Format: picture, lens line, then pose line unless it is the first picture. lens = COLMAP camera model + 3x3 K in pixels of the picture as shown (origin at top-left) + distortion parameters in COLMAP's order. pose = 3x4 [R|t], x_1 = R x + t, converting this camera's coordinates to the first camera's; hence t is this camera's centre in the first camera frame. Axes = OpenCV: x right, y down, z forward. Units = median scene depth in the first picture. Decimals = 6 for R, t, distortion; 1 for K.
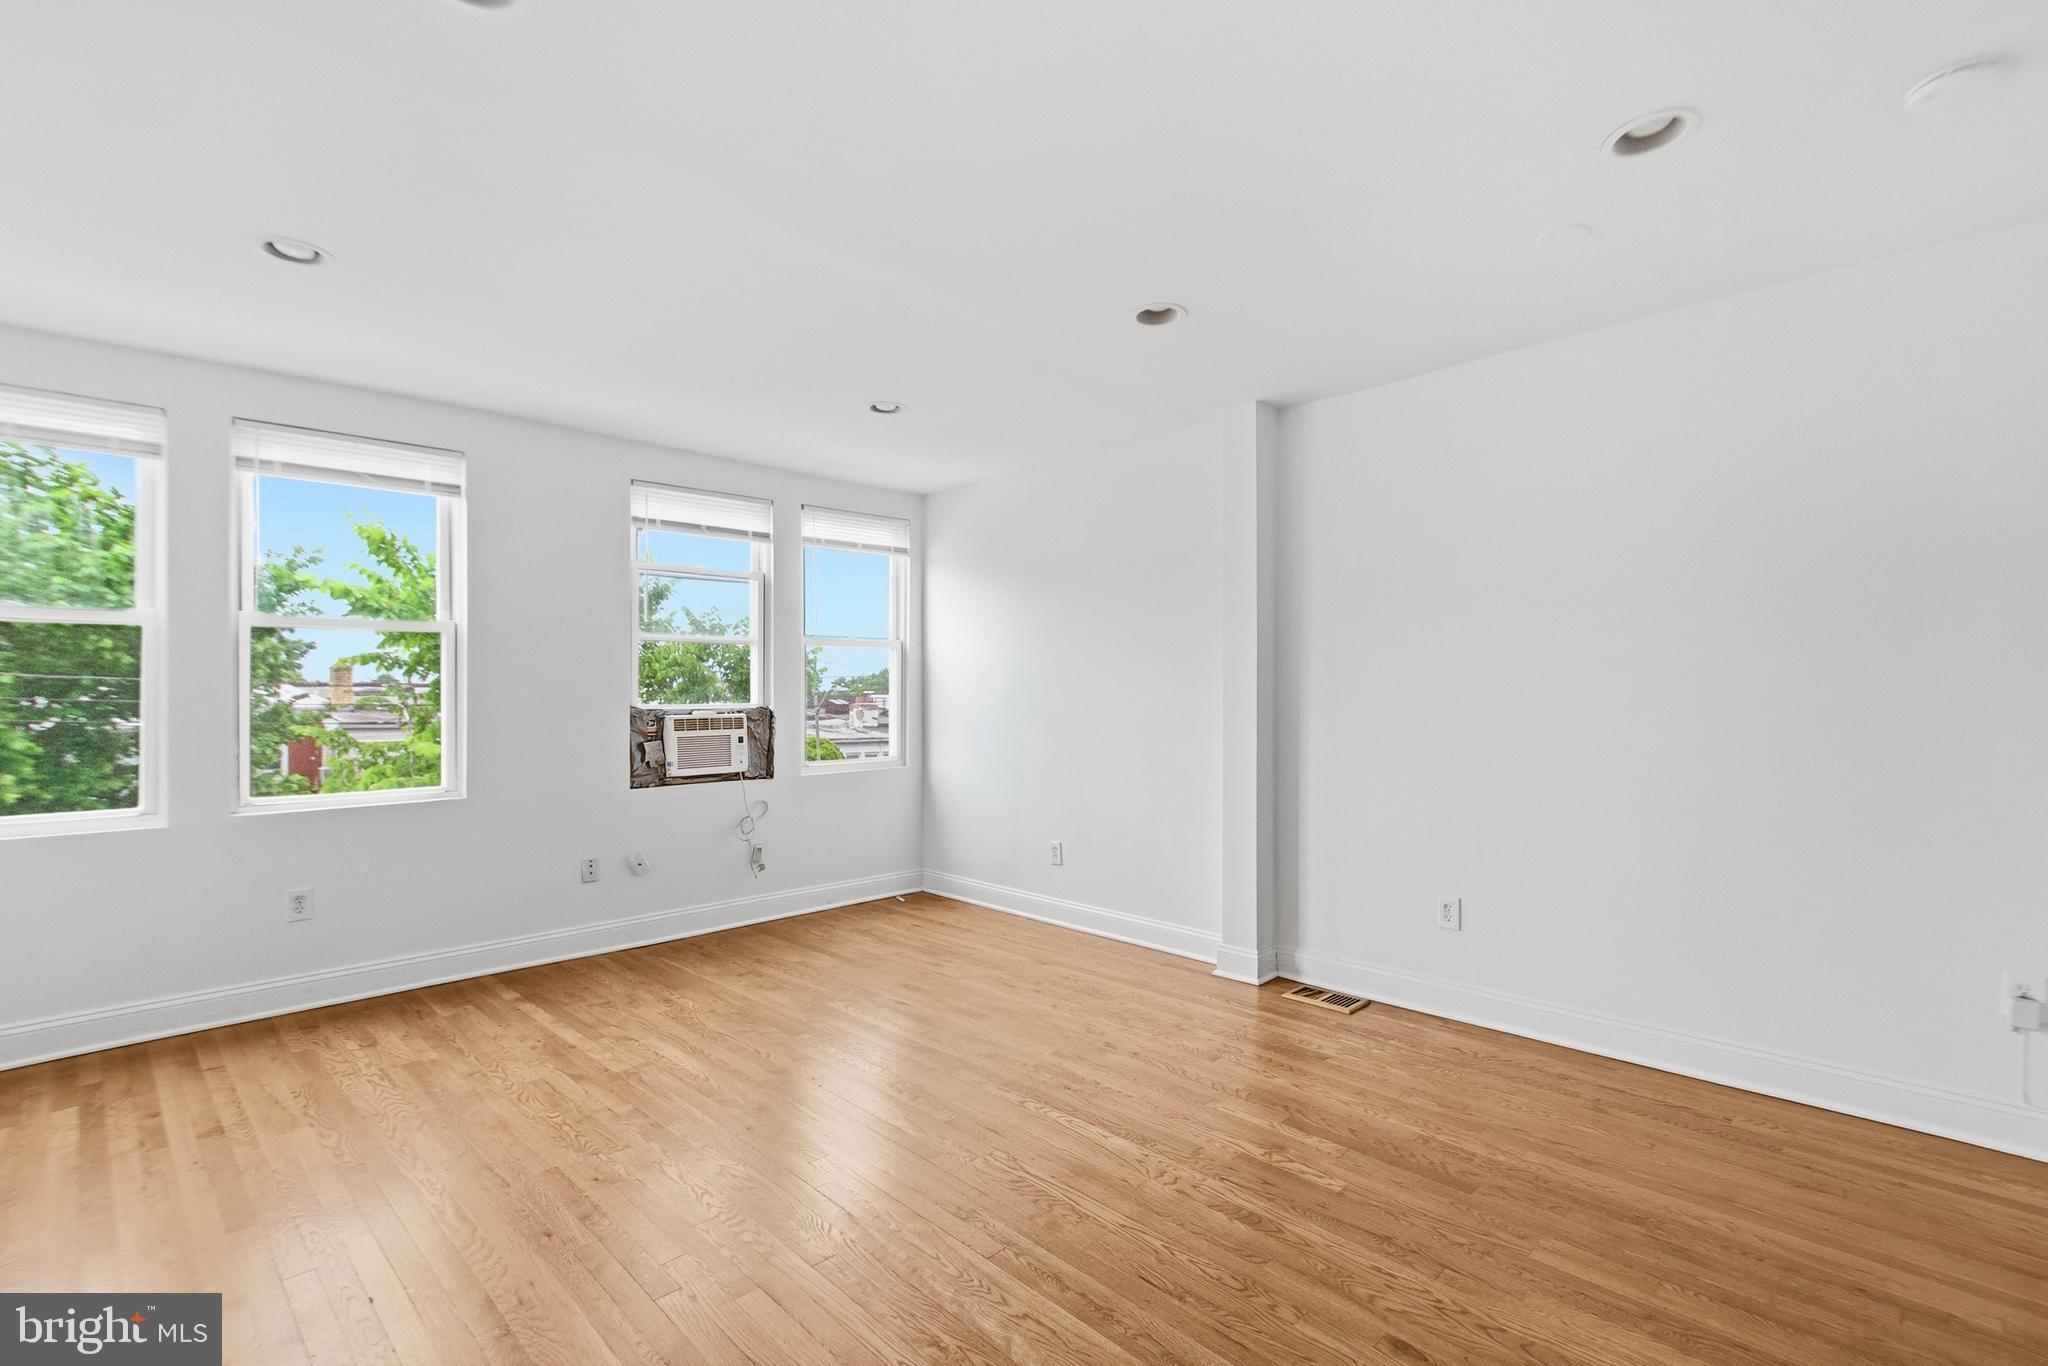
lens RADIAL K [[914.0, 0, 1026.3], [0, 914.0, 694.0], [0, 0, 1]] dist [-0.002029, -0.000557]
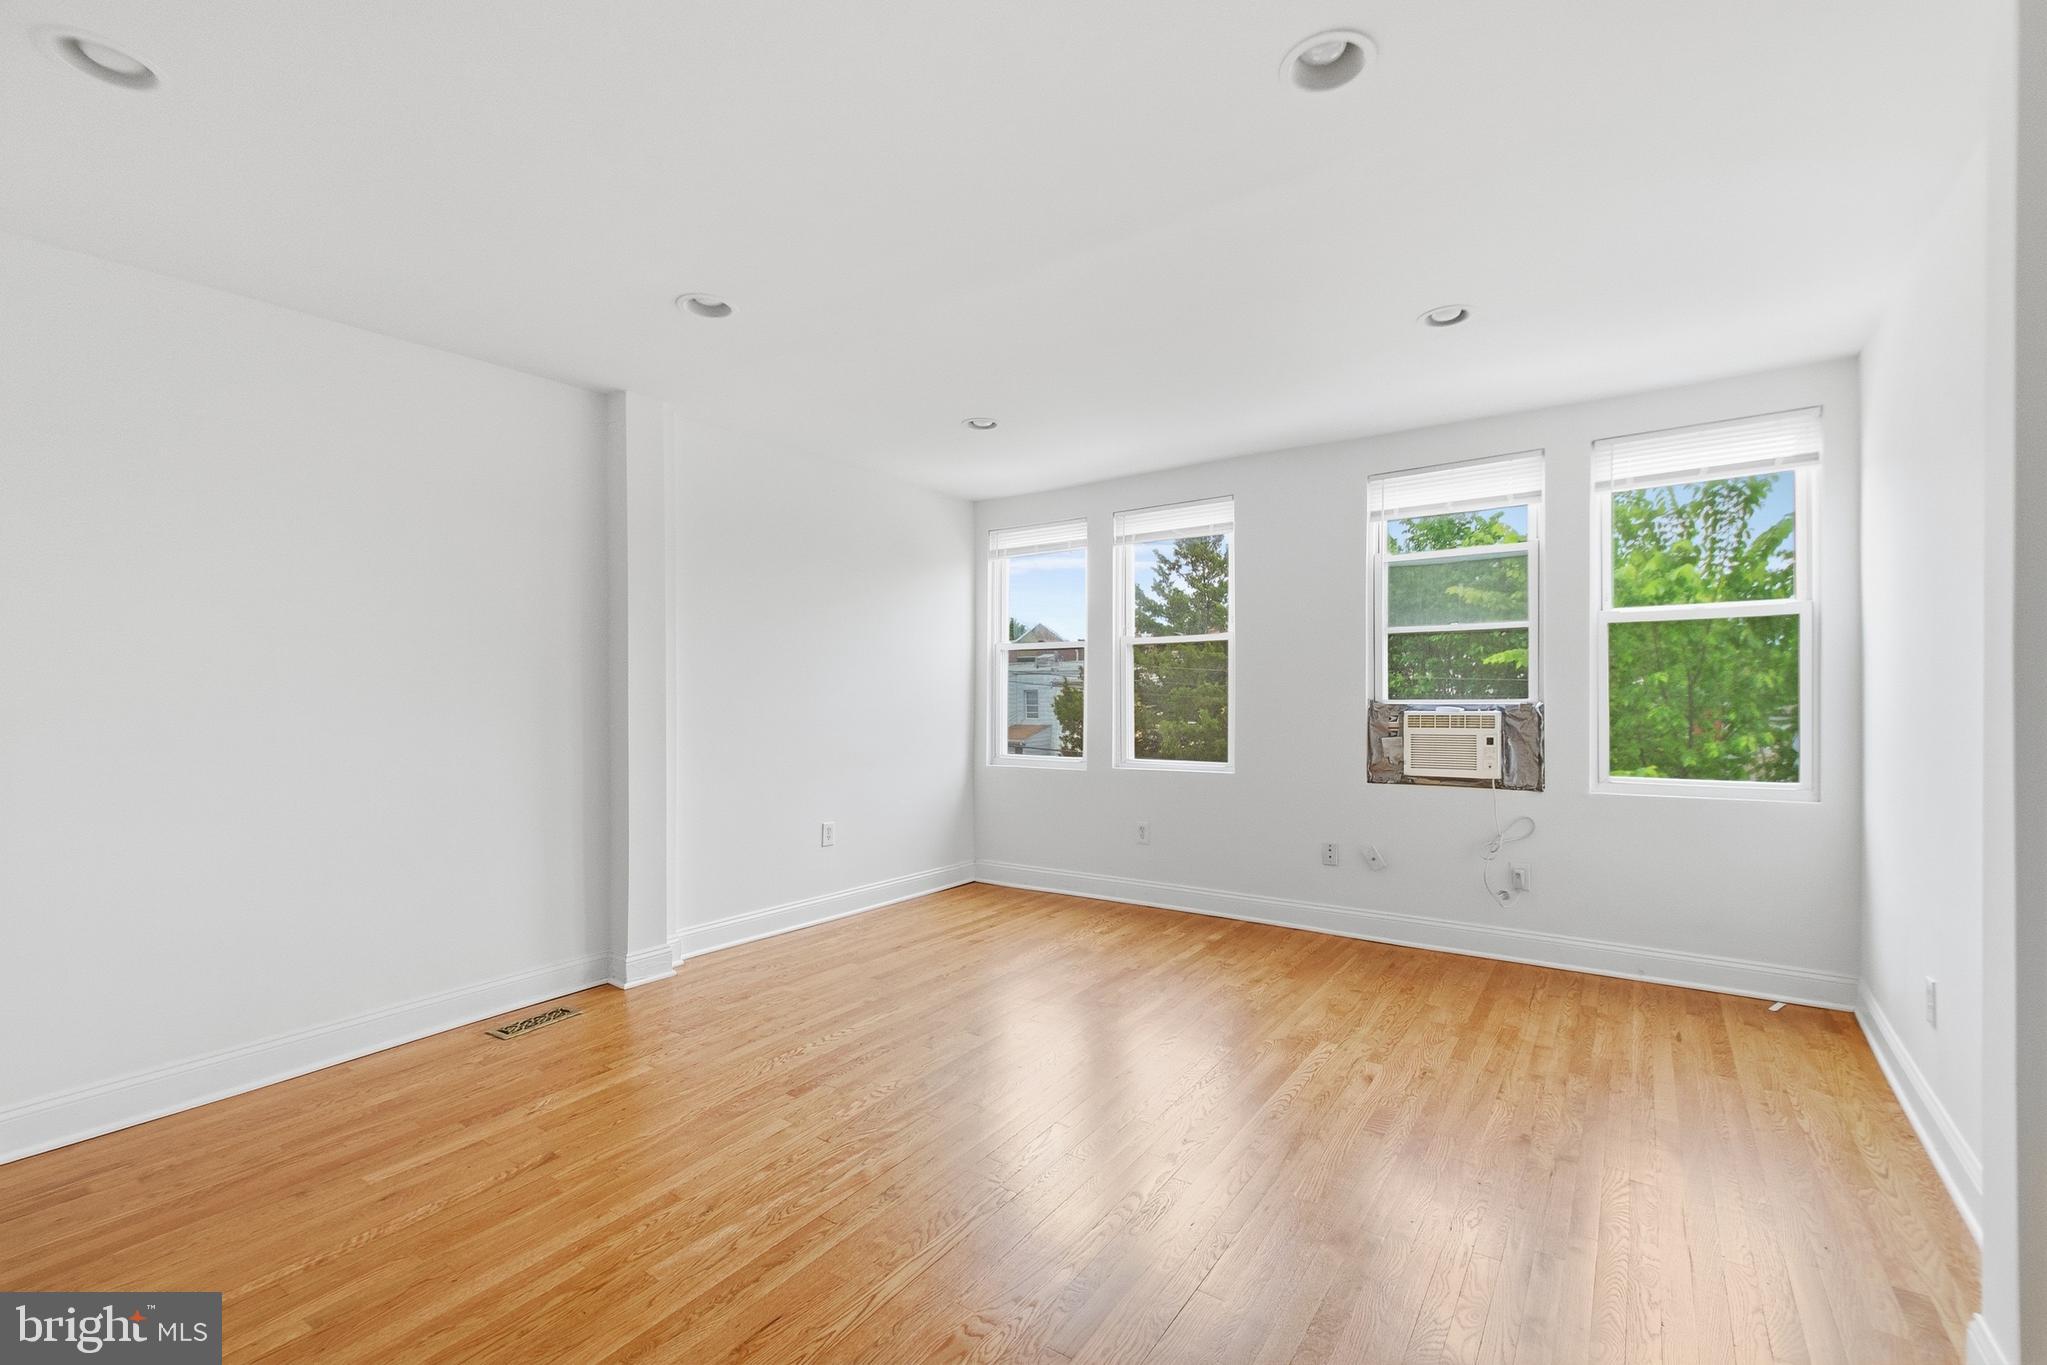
lens RADIAL K [[865.6, 0, 1035.9], [0, 865.6, 691.0], [0, 0, 1]] dist [-0.001287, -0.000293]
pose [[0.185947, 0.000347, -0.982560, 0.457763], [0.006001, 0.999981, 0.001489, -0.001221], [0.982541, -0.006173, 0.185942, 0.482244]]
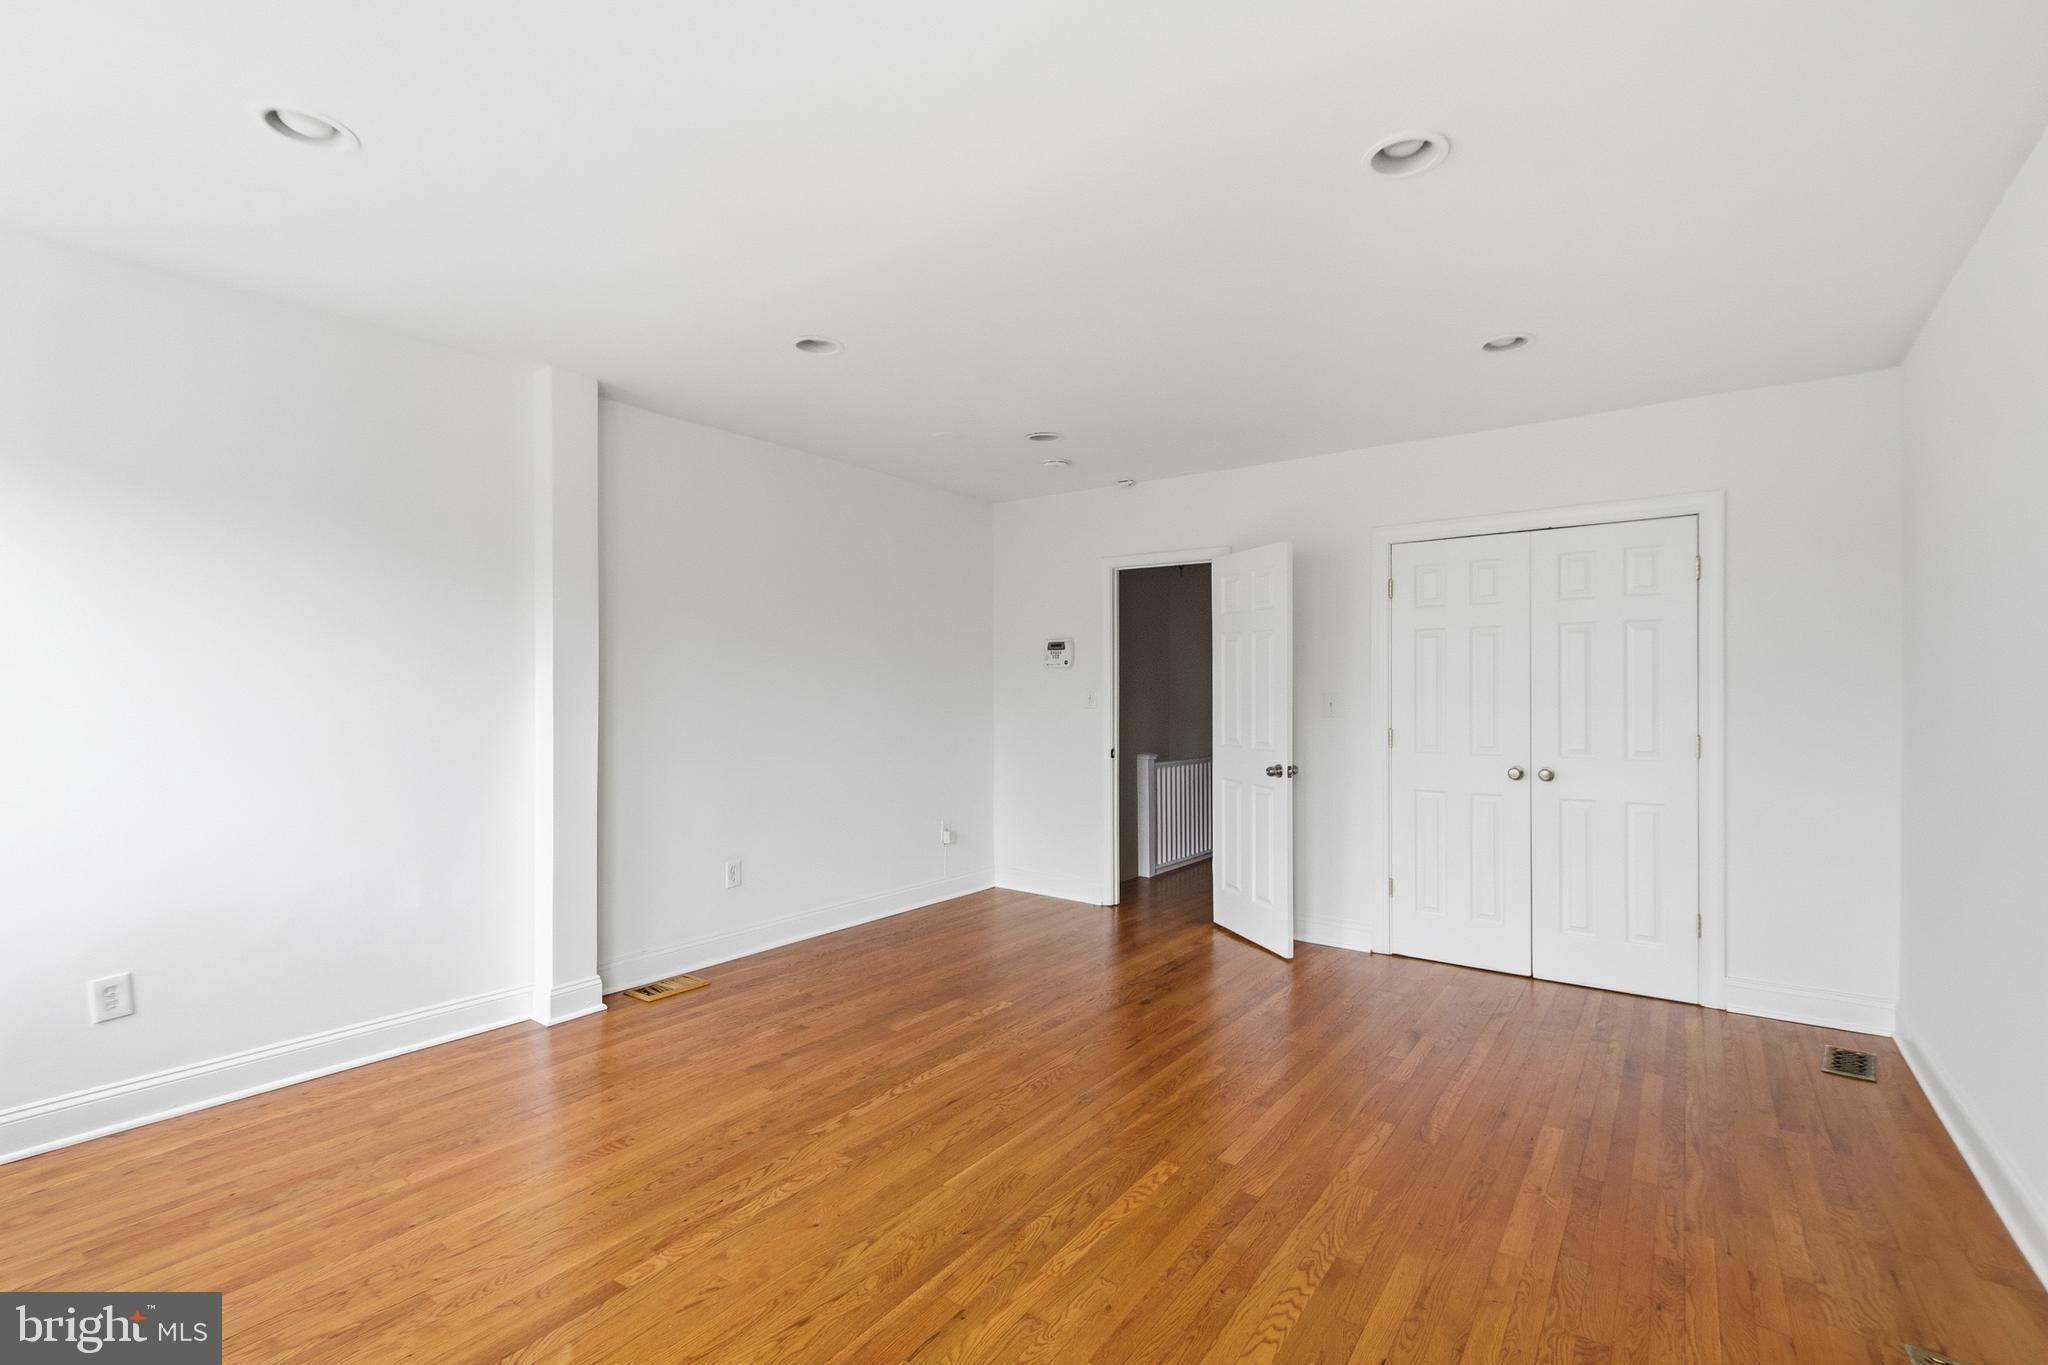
lens RADIAL K [[914.0, 0, 1026.3], [0, 914.0, 693.5], [0, 0, 1]] dist [-0.002029, -0.000557]
pose [[-0.168897, 0.008762, 0.985595, -0.639796], [-0.000324, 0.999960, -0.008946, 0.002787], [-0.985634, -0.001831, -0.168888, 0.627997]]
